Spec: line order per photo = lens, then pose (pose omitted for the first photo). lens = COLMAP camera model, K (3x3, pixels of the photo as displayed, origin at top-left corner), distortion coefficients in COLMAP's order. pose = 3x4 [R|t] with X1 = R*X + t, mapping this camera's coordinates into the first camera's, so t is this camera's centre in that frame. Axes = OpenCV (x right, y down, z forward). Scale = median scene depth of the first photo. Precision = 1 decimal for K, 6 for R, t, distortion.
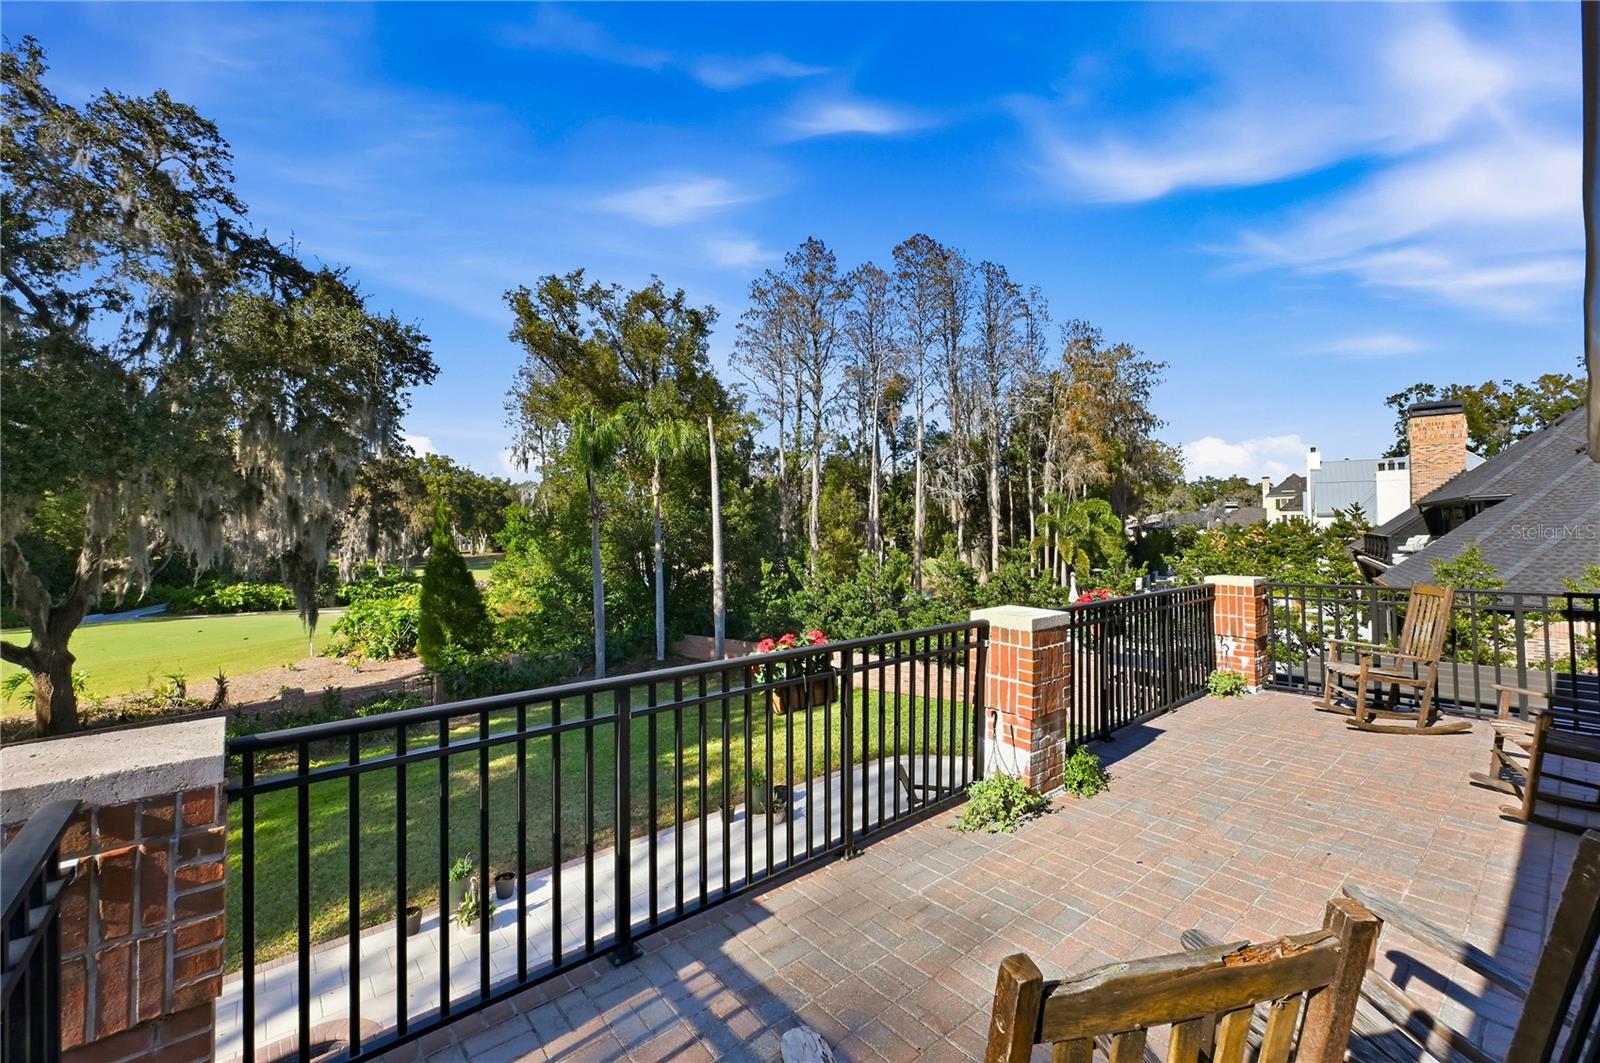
lens RADIAL K [[647.4, 0, 795.7], [0, 647.4, 525.1], [0, 0, 1]] dist [0.005112, -0.000667]
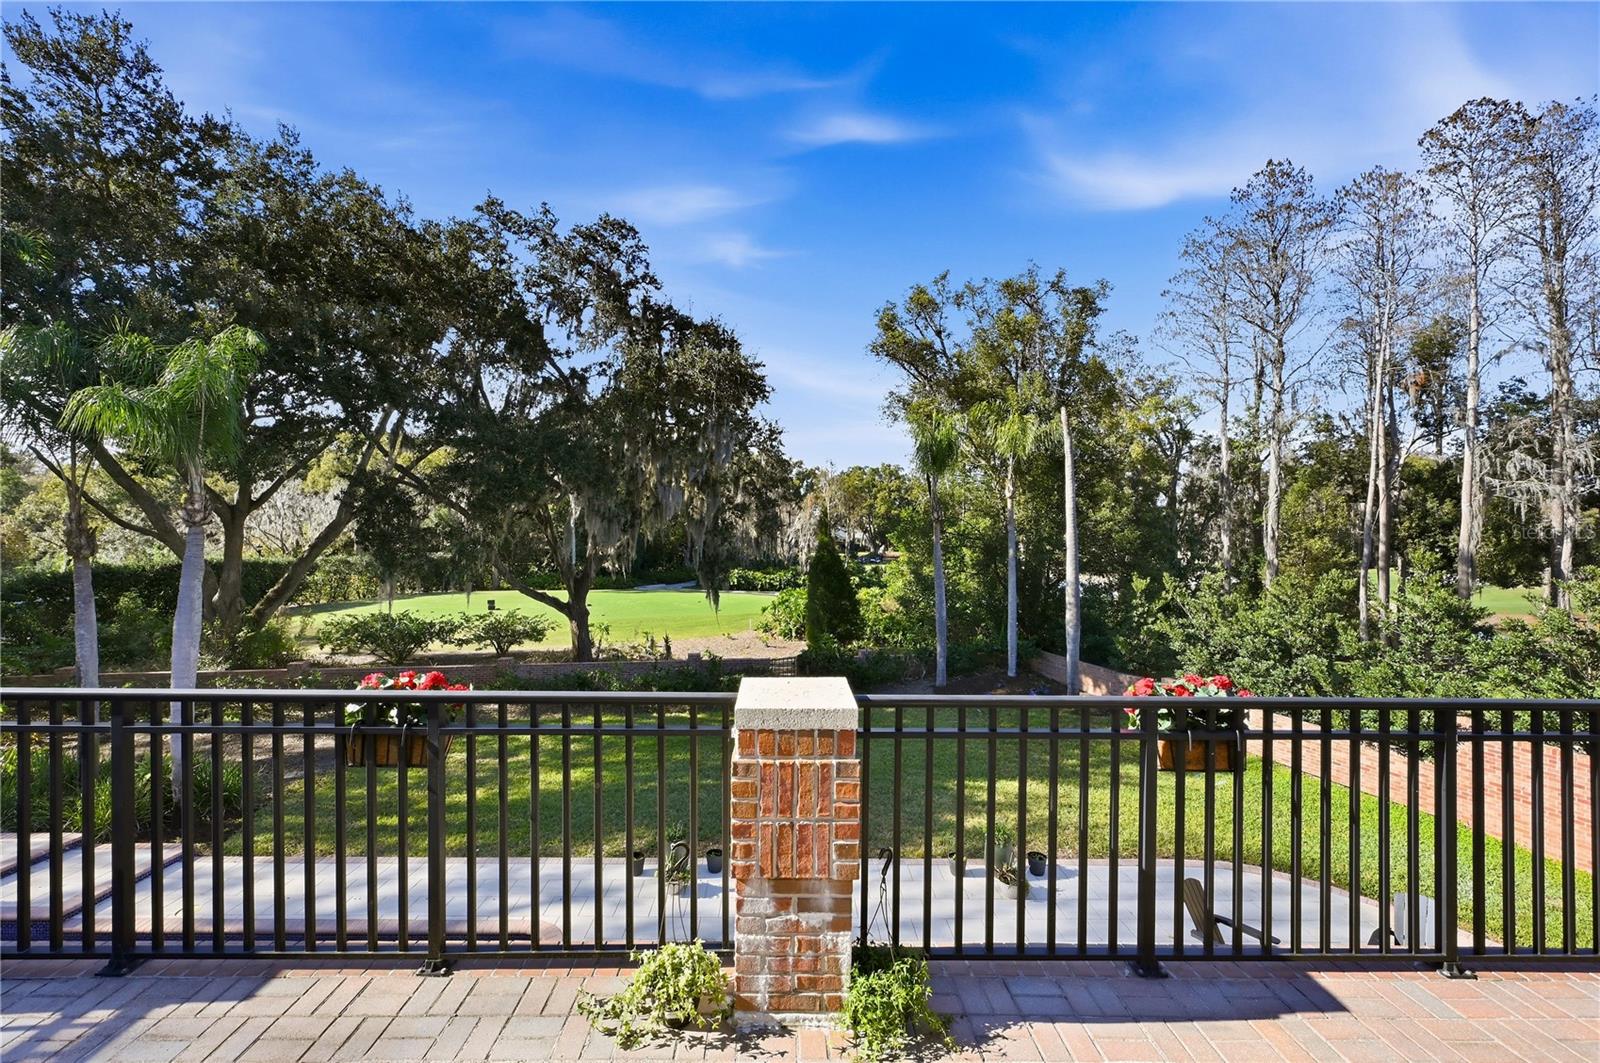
lens RADIAL K [[647.4, 0, 800.0], [0, 647.4, 525.0], [0, 0, 1]] dist [0.005112, -0.000667]
pose [[0.785066, 0.013584, -0.619263, 0.113178], [-0.016590, 0.999862, 0.000902, -0.003115], [0.619190, 0.009565, 0.785183, 0.083889]]
